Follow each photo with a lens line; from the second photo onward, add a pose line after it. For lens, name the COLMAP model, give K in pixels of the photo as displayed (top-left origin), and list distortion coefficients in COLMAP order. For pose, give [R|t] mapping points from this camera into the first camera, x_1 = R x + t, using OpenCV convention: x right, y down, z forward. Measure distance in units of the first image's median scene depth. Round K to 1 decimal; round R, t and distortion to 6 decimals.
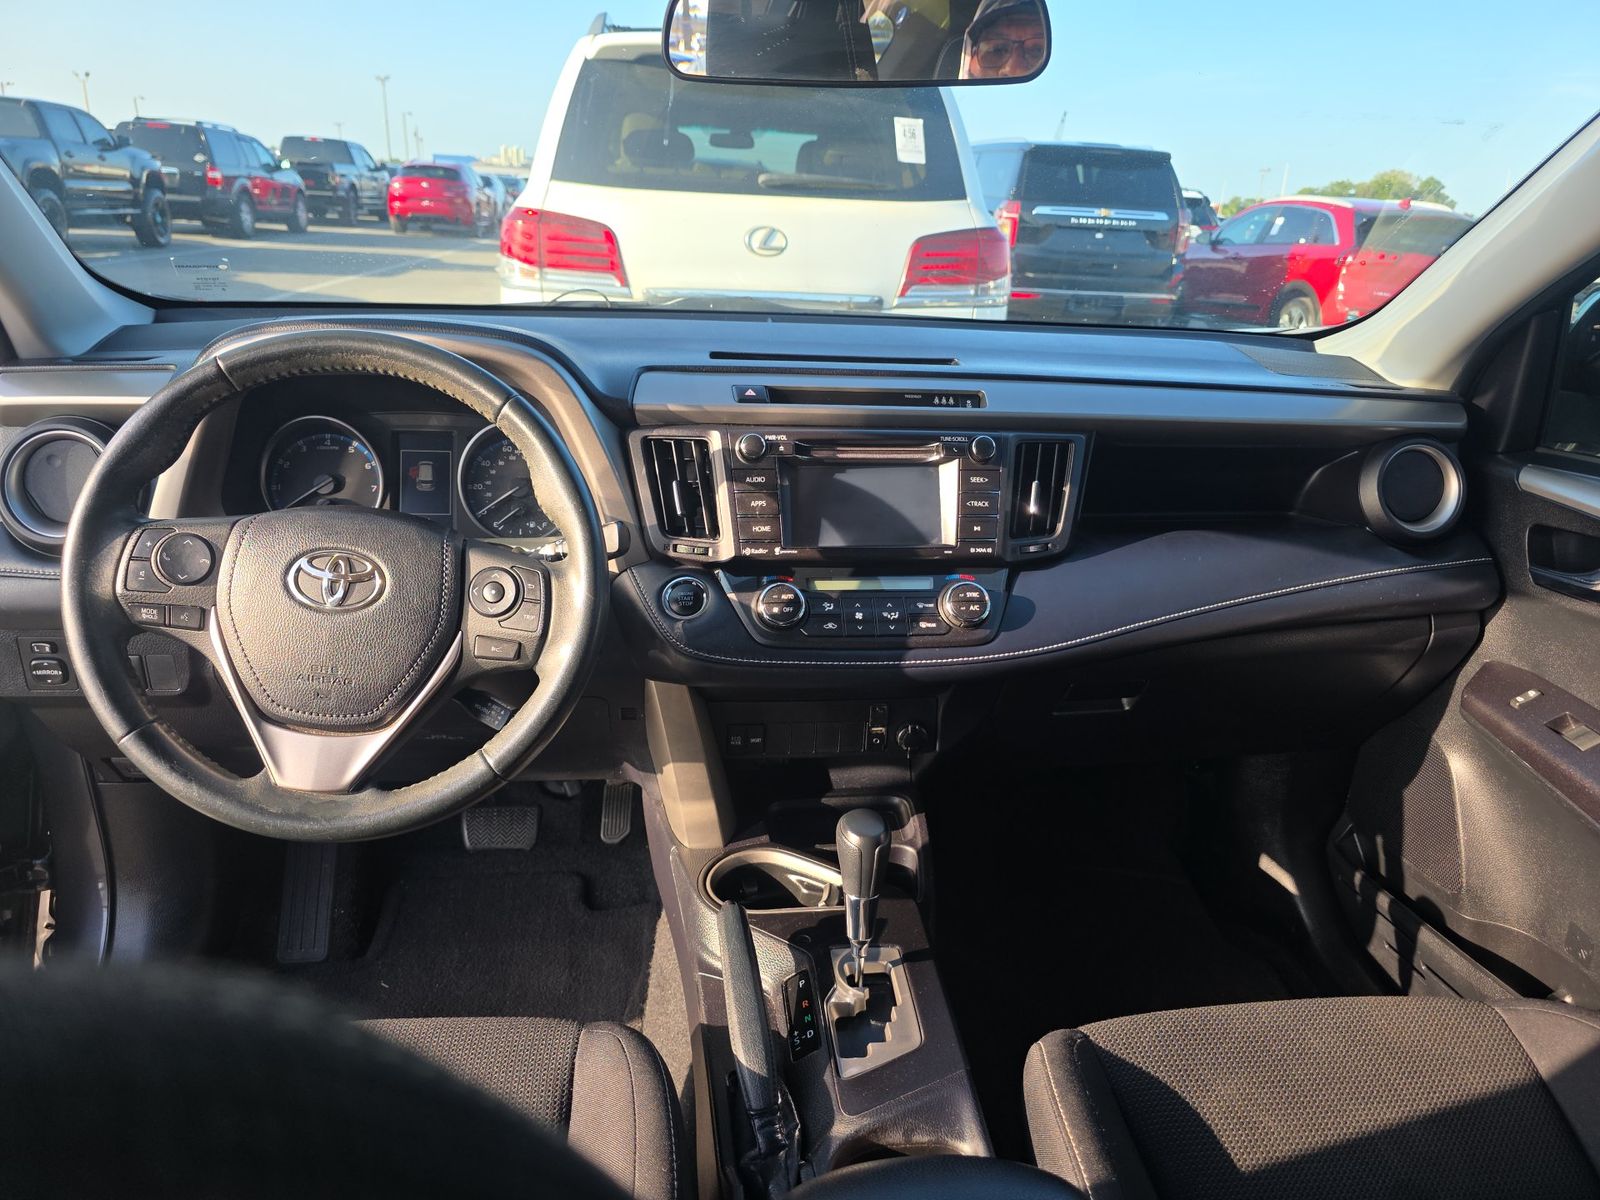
lens RADIAL K [[1065.0, 0, 801.4], [0, 1065.0, 592.0], [0, 0, 1]] dist [-0.000298, -0.002348]
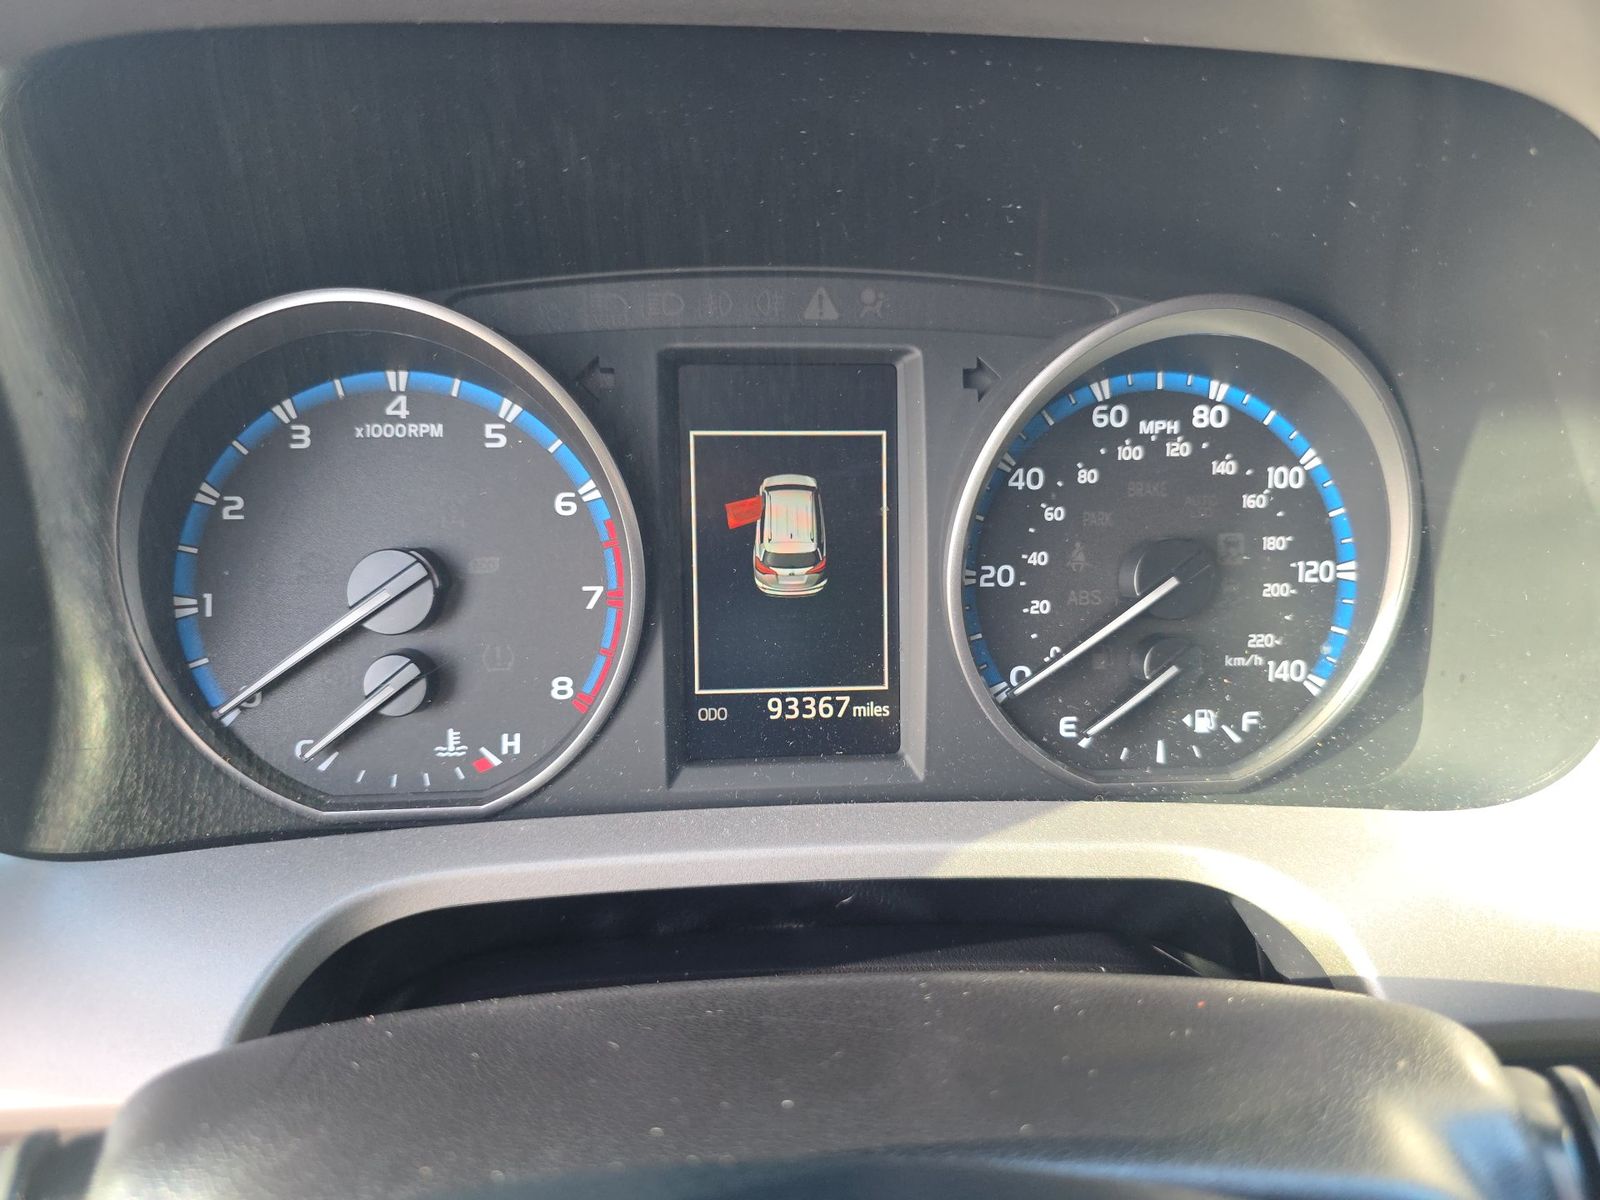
lens RADIAL K [[1065.0, 0, 850.5], [0, 1065.0, 608.2], [0, 0, 1]] dist [-0.000298, -0.002348]
pose [[0.996318, -0.000891, -0.085726, -0.417758], [0.008618, 0.995922, 0.089807, -0.150151], [0.085297, -0.090216, 0.992263, 0.991953]]
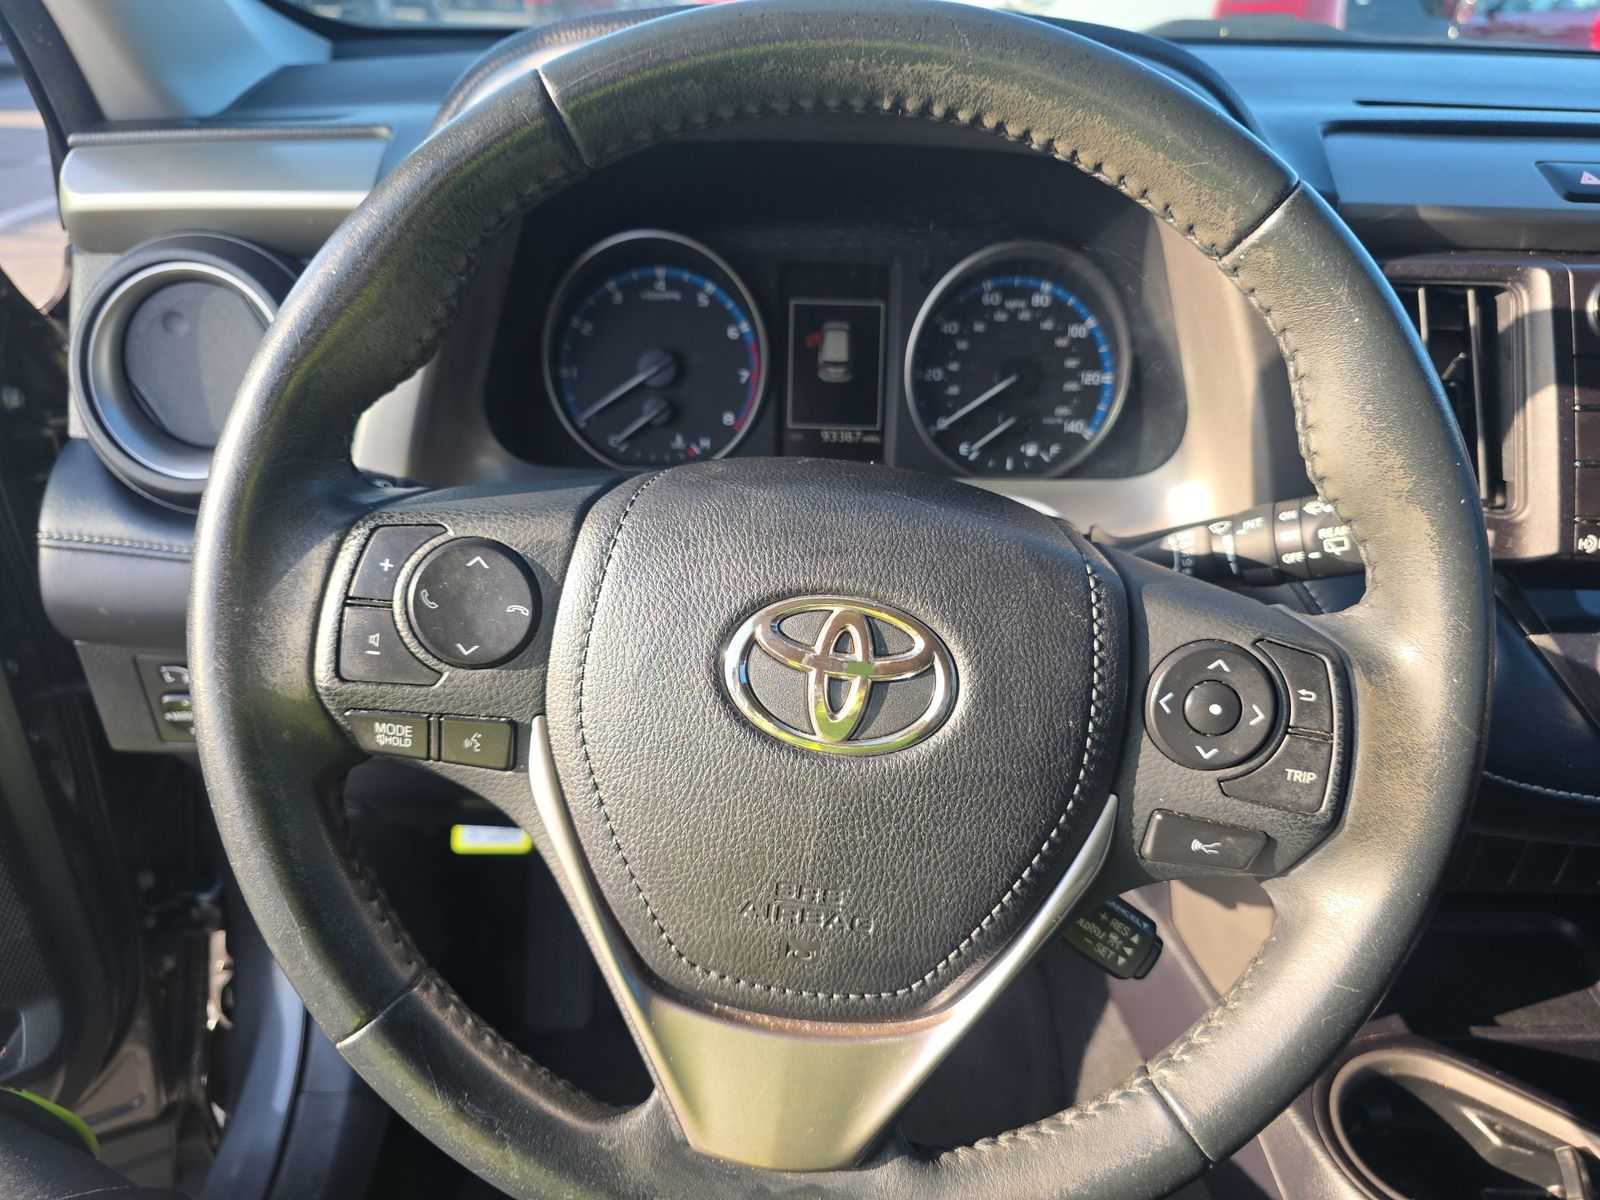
lens RADIAL K [[1151.6, 0, 797.9], [0, 1151.6, 608.2], [0, 0, 1]] dist [0.022181, -0.021242]
pose [[0.988133, 0.047480, -0.146079, -0.371772], [-0.024535, 0.987604, 0.155039, -0.094641], [0.151629, -0.149615, 0.977049, 0.559728]]
